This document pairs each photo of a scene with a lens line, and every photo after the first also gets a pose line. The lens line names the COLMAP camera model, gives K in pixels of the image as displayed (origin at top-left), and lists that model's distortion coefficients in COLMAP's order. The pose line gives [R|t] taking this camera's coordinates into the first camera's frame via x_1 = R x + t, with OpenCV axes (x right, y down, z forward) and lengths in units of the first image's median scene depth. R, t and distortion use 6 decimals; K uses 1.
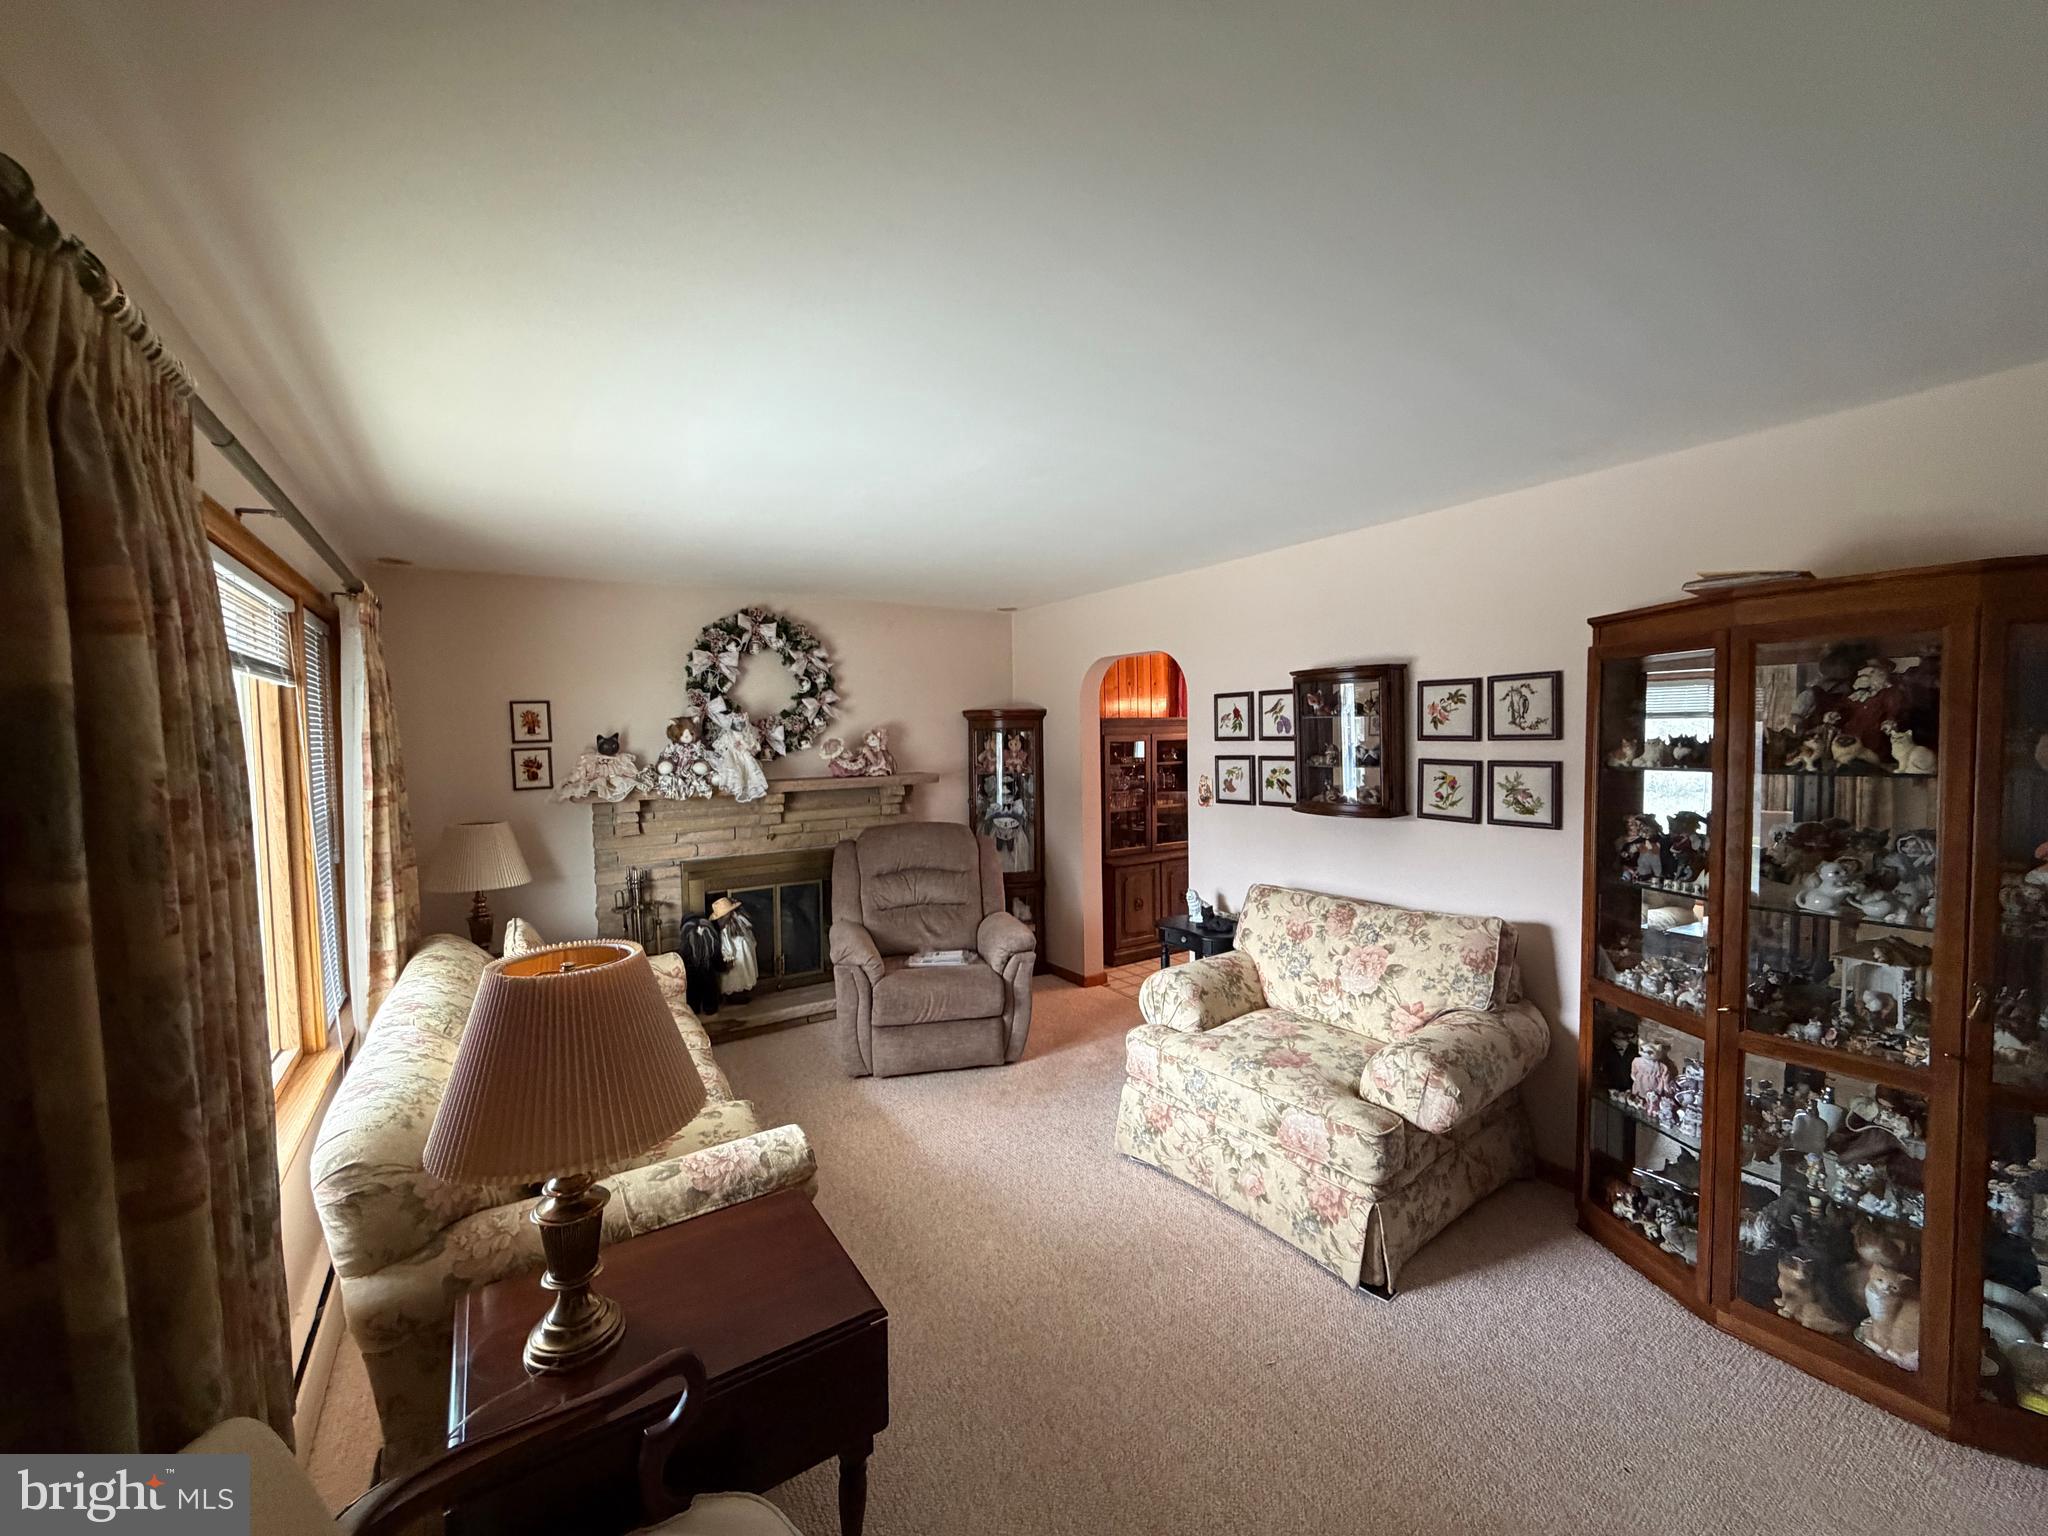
lens RADIAL K [[814.2, 0, 1016.5], [0, 814.2, 758.9], [0, 0, 1]] dist [0.000308, -0.000152]
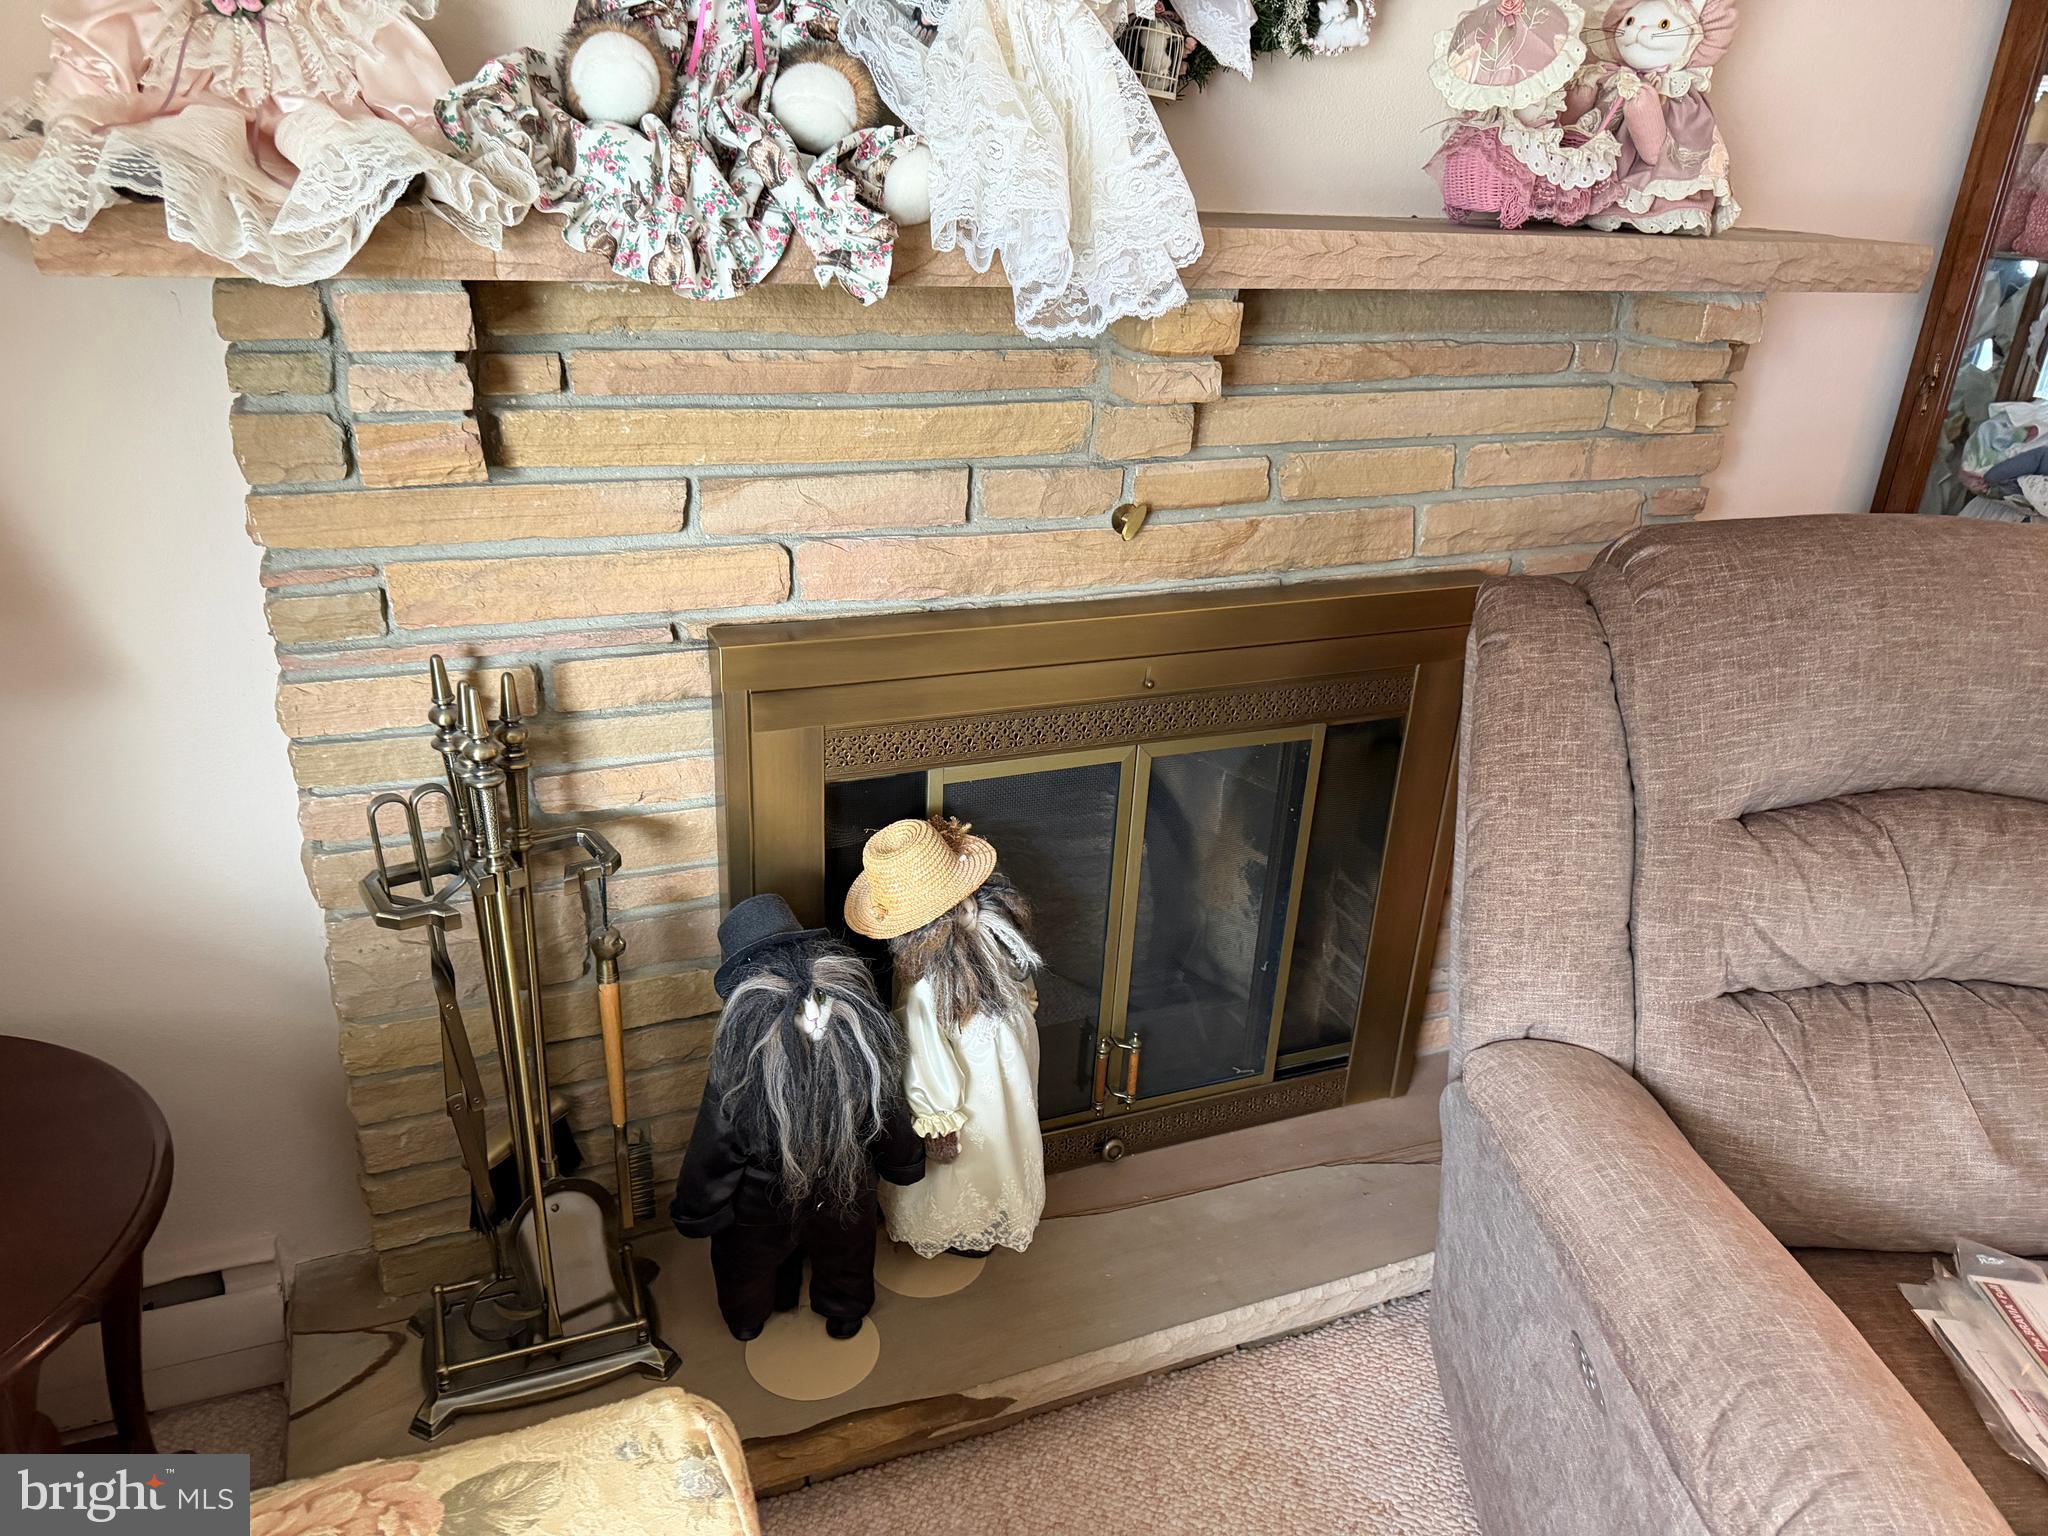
lens RADIAL K [[1429.4, 0, 1025.2], [0, 1429.4, 770.2], [0, 0, 1]] dist [0.016995, -0.022747]
pose [[0.984996, 0.122461, -0.121600, -0.298103], [-0.070645, 0.928984, 0.363316, 0.029371], [0.157456, -0.349275, 0.923696, 0.699063]]
